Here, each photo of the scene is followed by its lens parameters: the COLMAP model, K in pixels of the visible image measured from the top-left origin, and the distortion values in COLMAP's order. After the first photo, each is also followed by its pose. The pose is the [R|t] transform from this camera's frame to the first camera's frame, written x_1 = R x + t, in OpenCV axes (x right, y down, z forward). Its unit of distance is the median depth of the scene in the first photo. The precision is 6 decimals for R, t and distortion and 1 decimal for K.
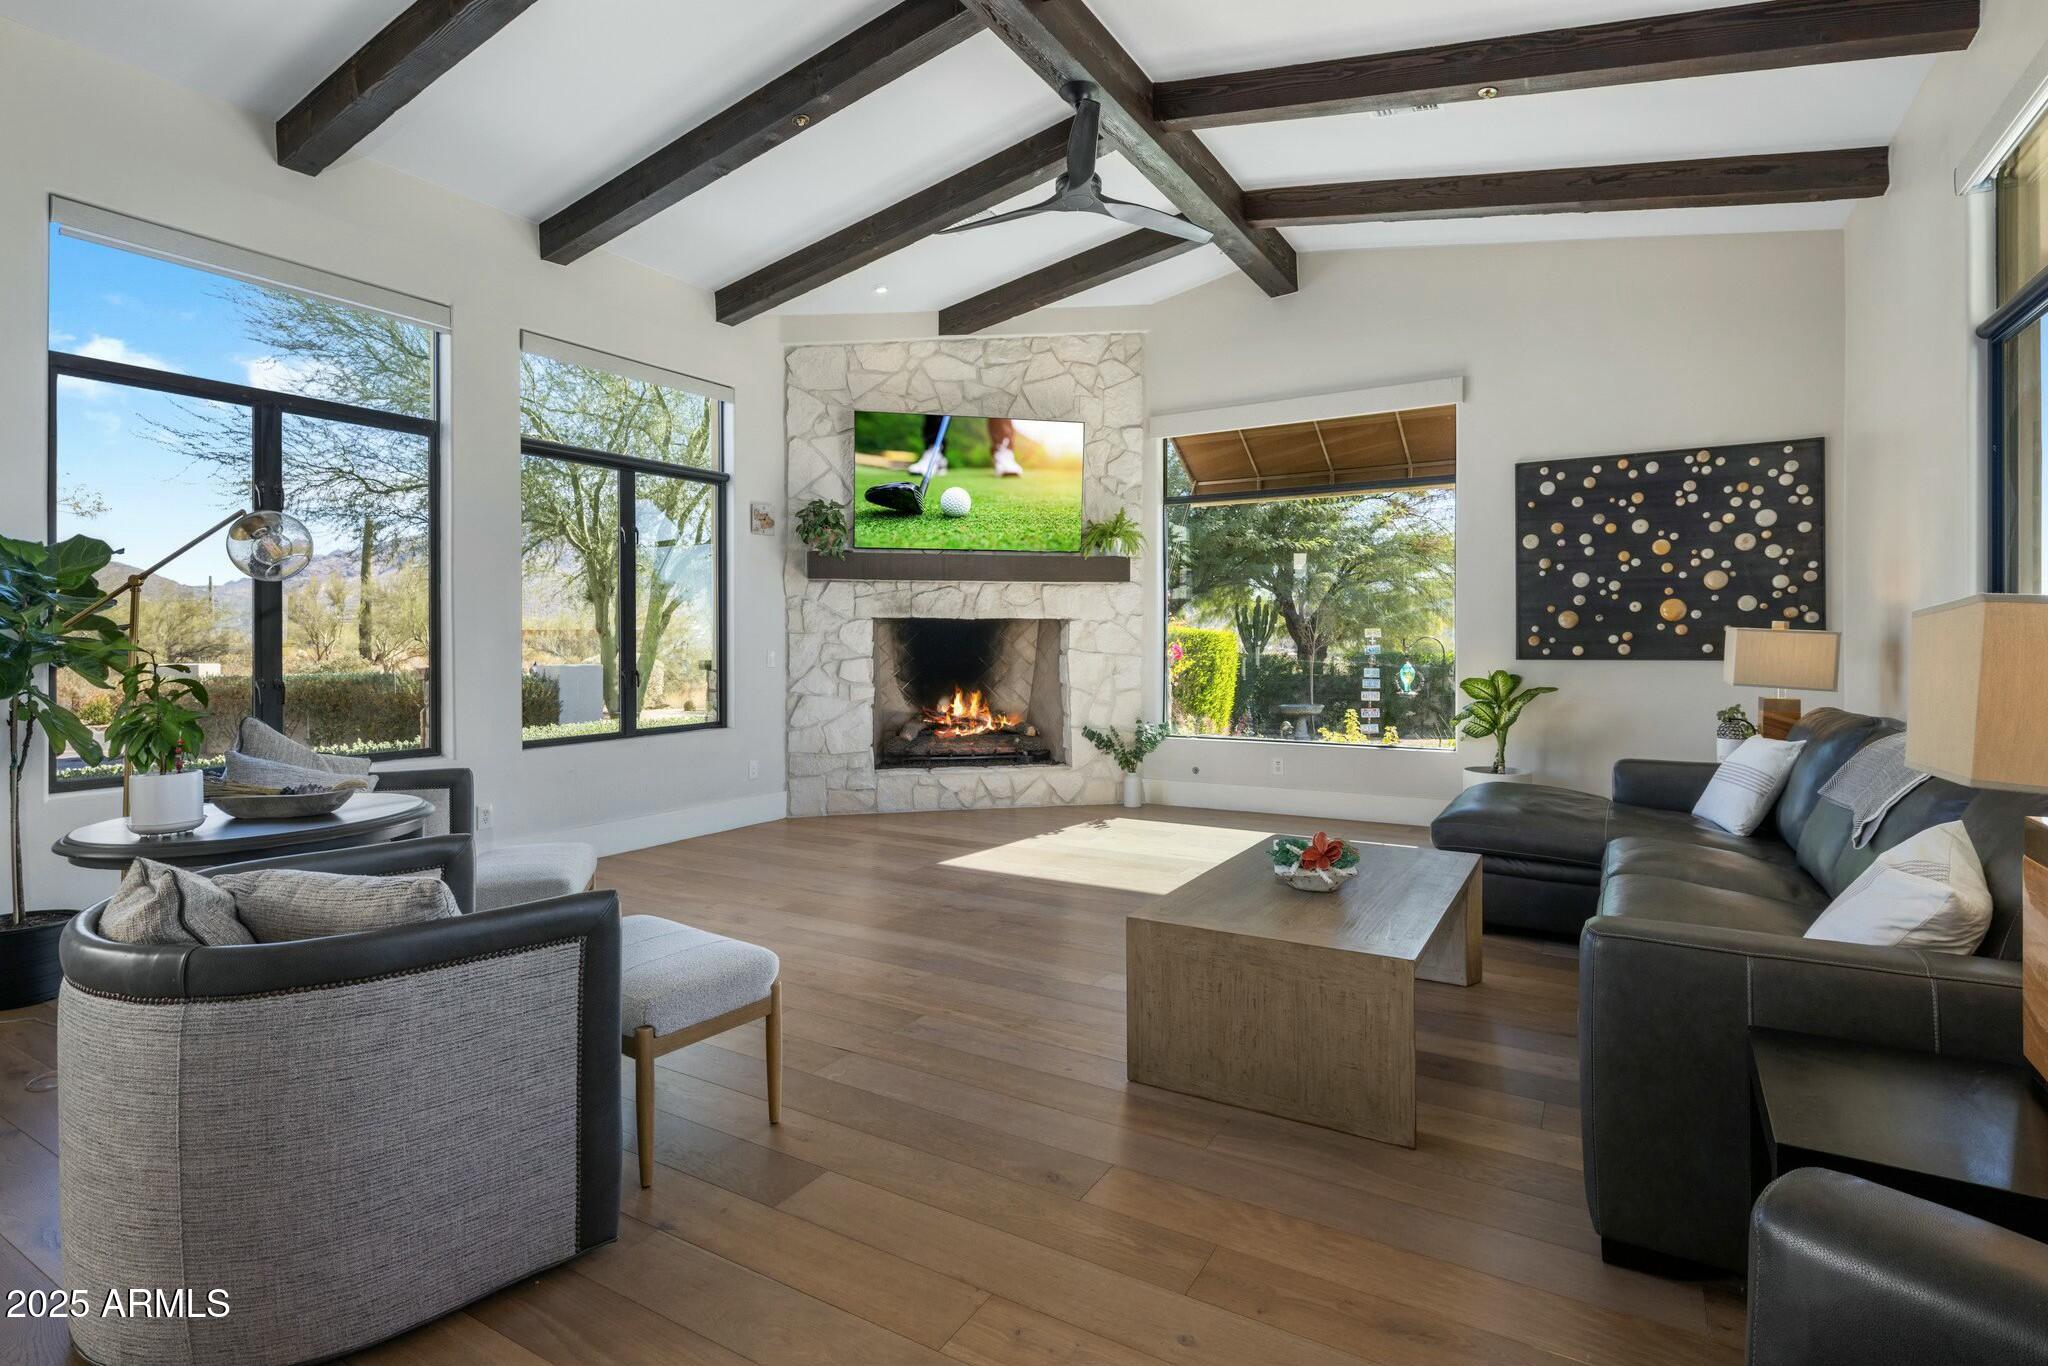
lens RADIAL K [[1007.4, 0, 1041.8], [0, 1007.4, 642.8], [0, 0, 1]] dist [0.006756, -0.004298]
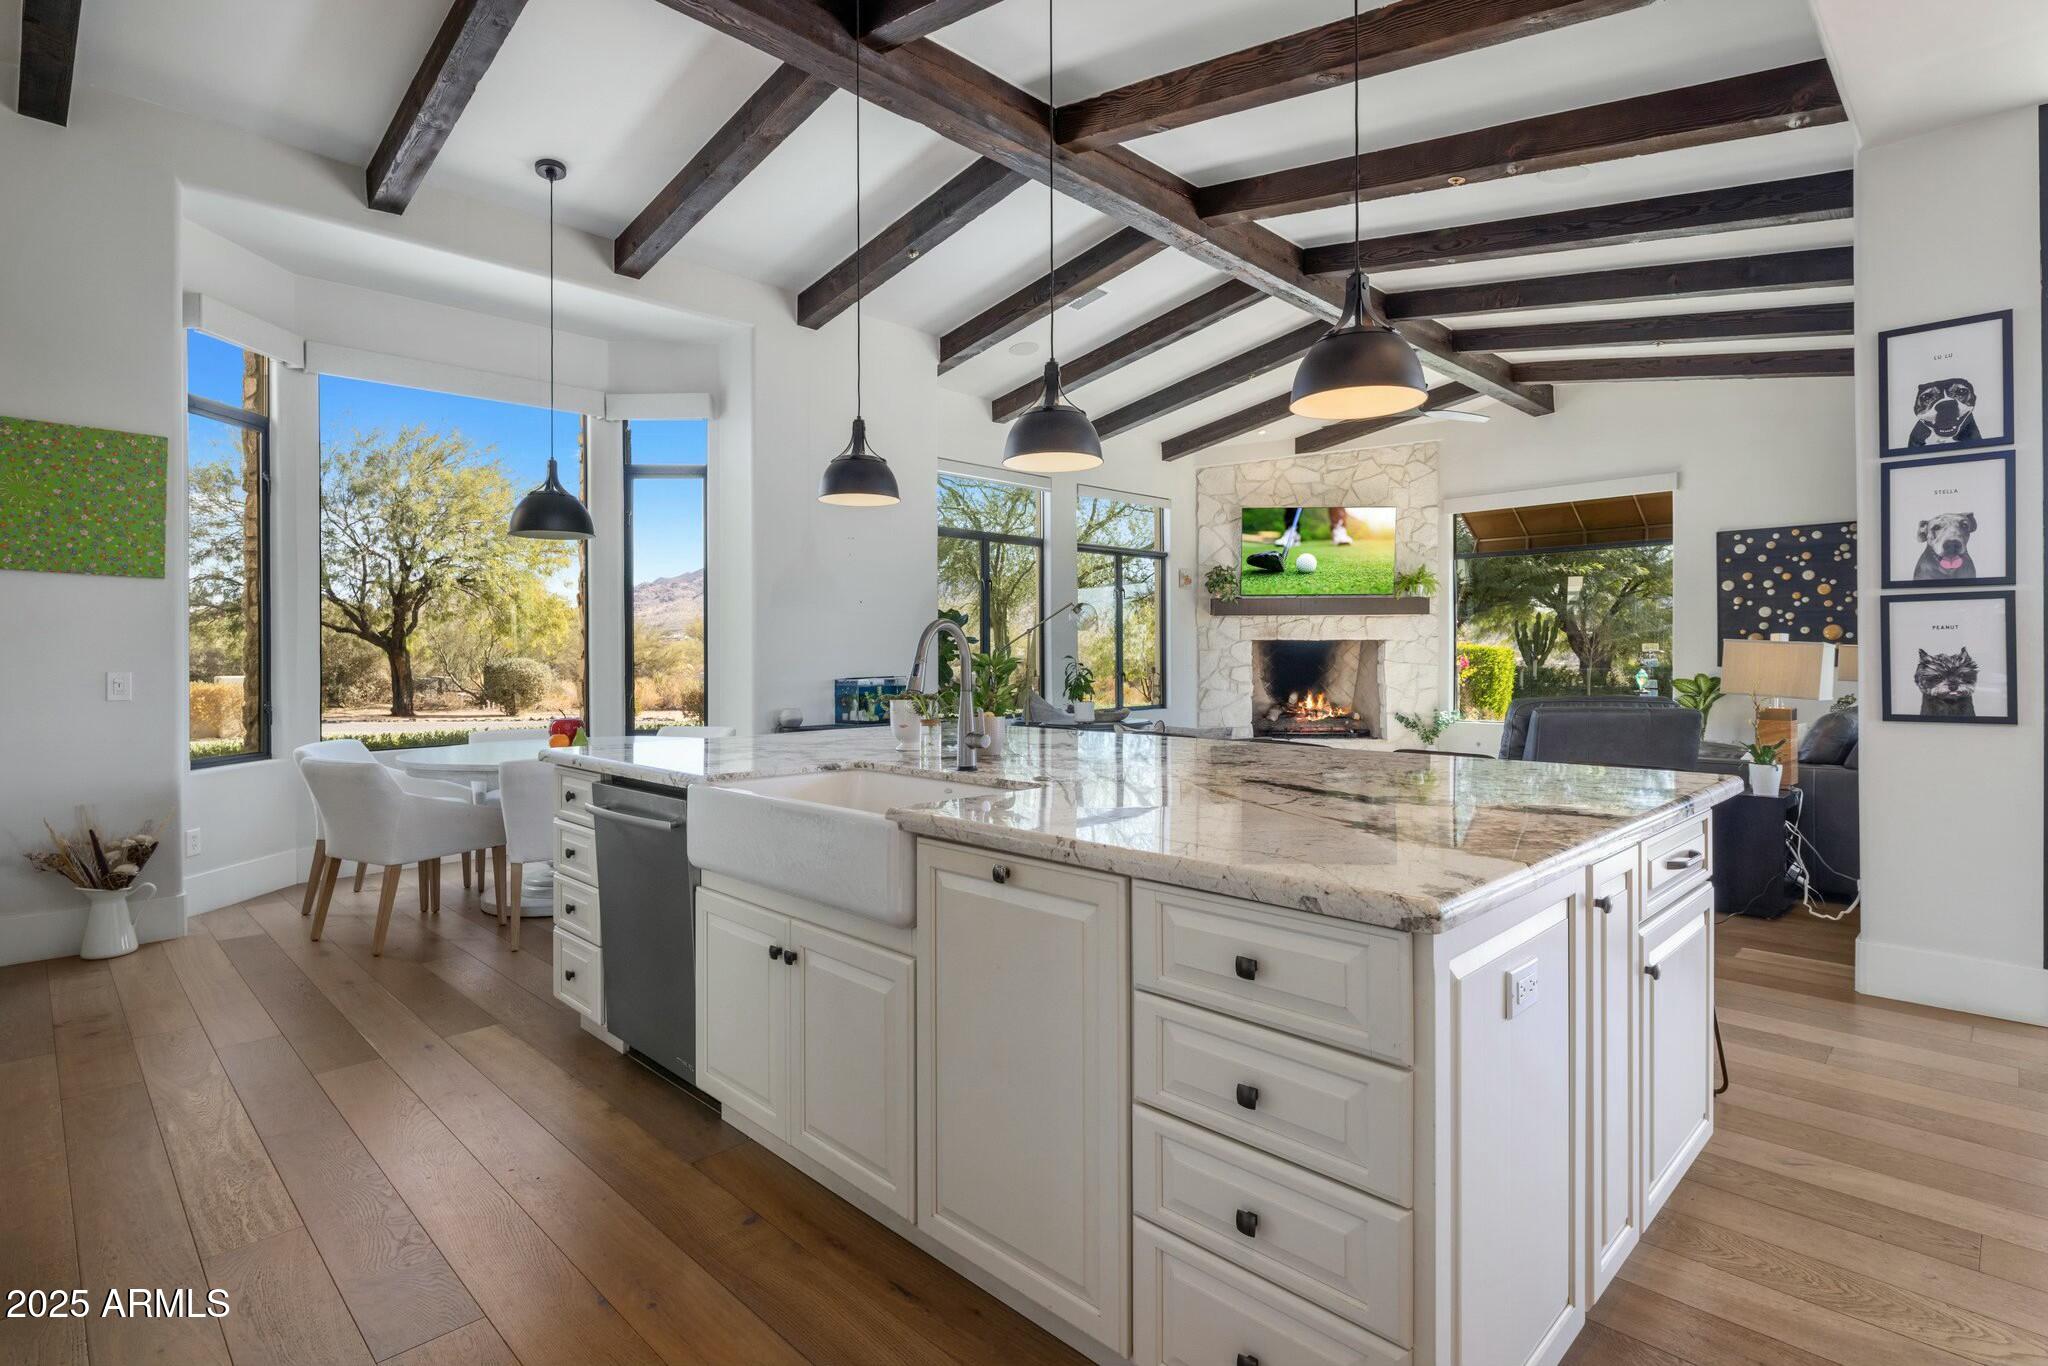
lens RADIAL K [[1007.4, 0, 1040.9], [0, 1007.4, 653.9], [0, 0, 1]] dist [0.006756, -0.004298]
pose [[0.967886, -0.002072, -0.251383, -0.092007], [0.001225, 0.999993, -0.003526, 0.001370], [0.251388, 0.003105, 0.967881, -0.569203]]
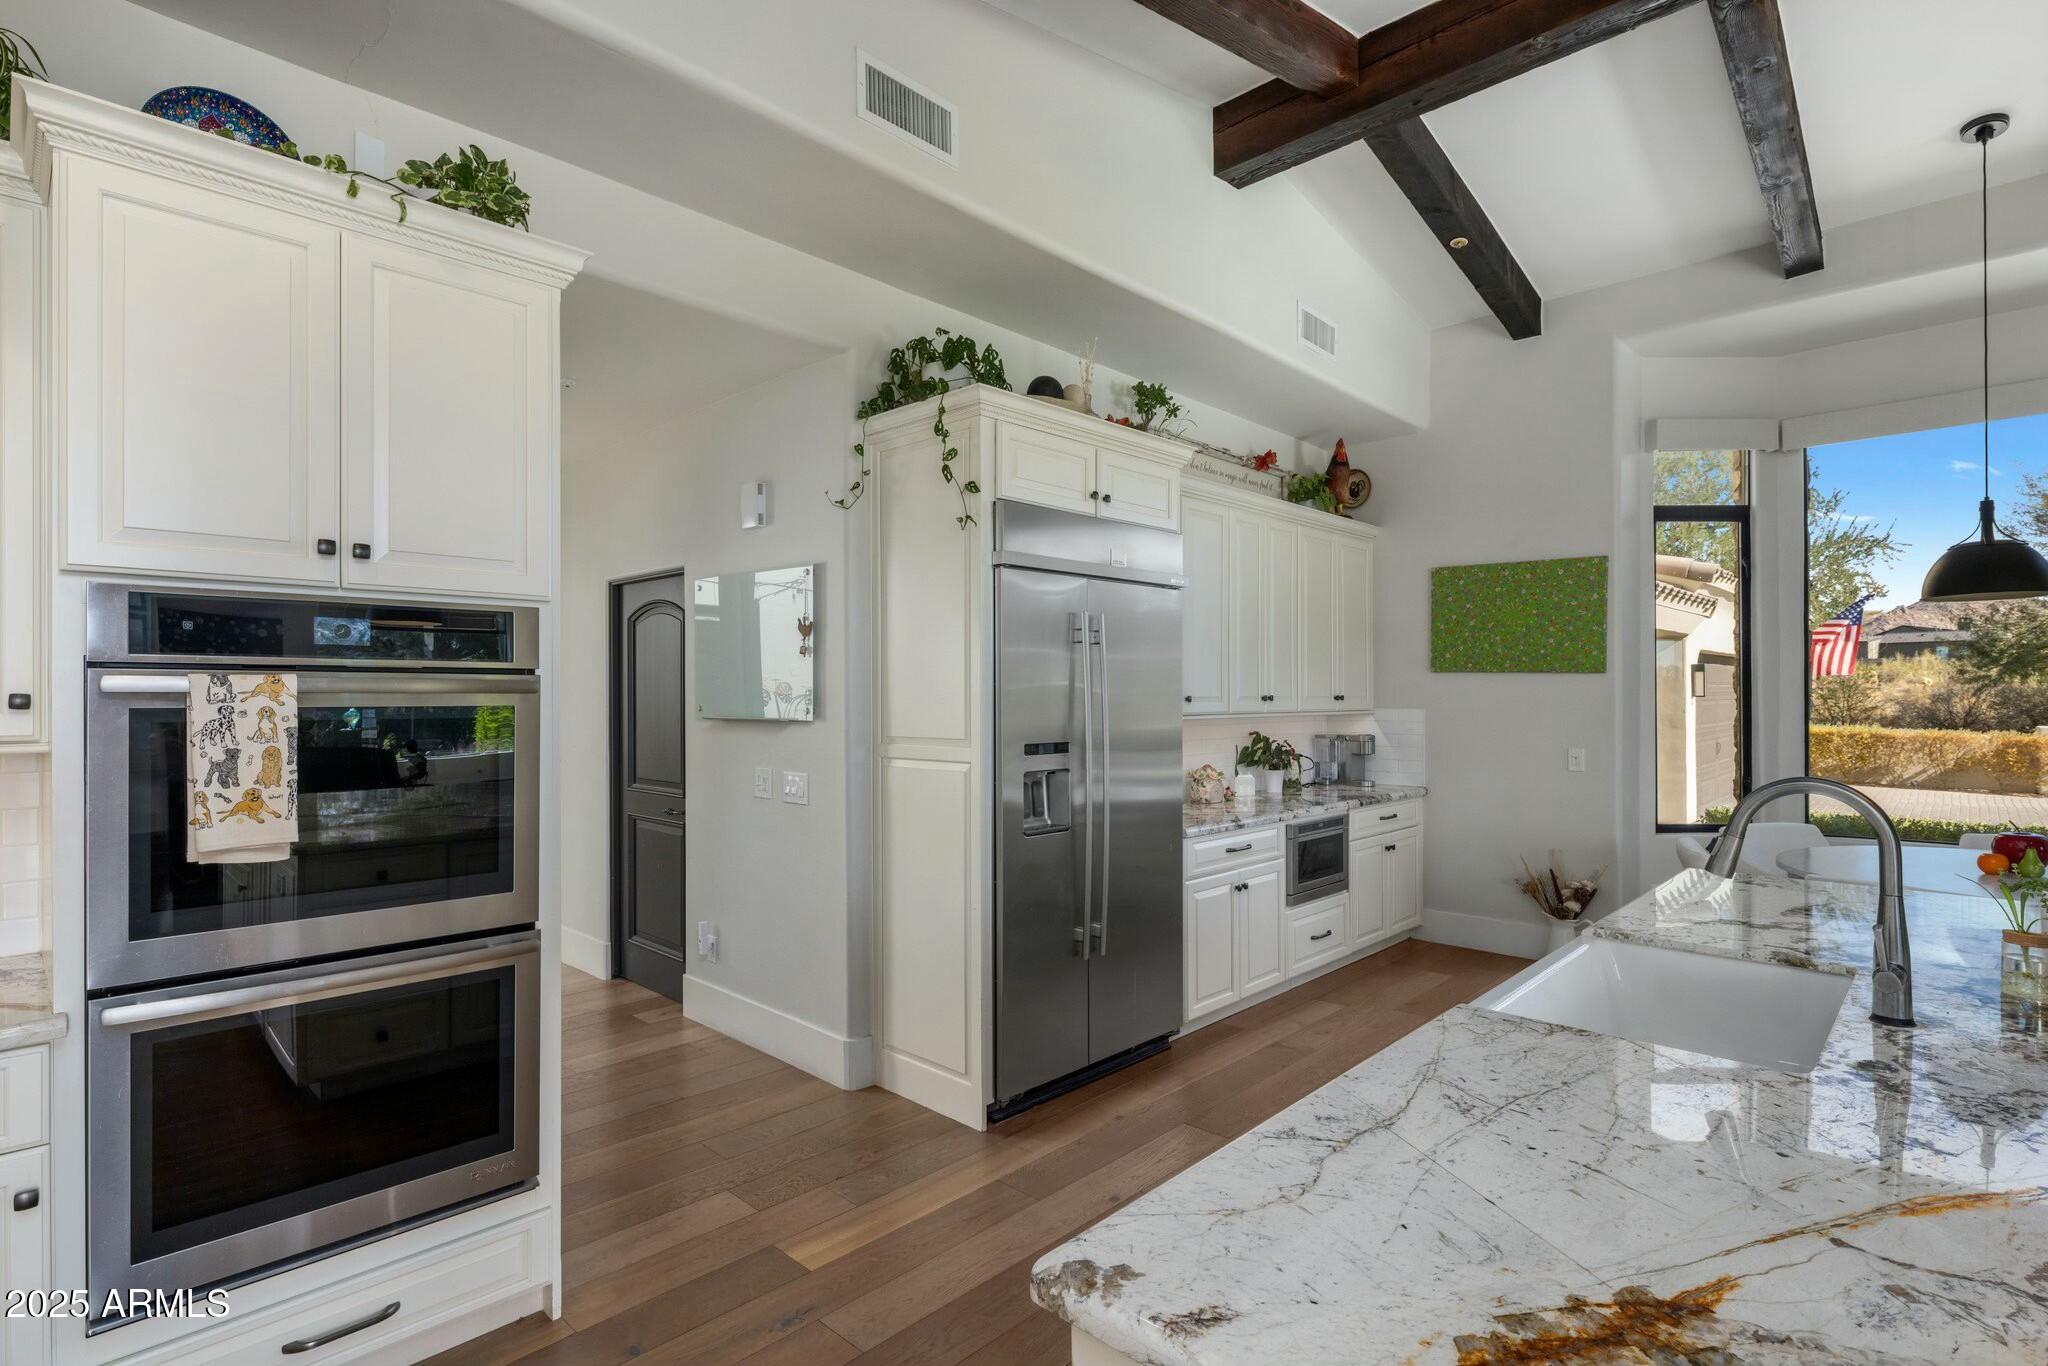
lens RADIAL K [[1007.4, 0, 1022.5], [0, 1007.4, 691.7], [0, 0, 1]] dist [0.006756, -0.004298]
pose [[-0.222596, -0.004703, -0.974900, 0.054716], [0.003003, 0.999980, -0.005510, -0.029874], [0.974906, -0.004154, -0.222577, -0.364584]]
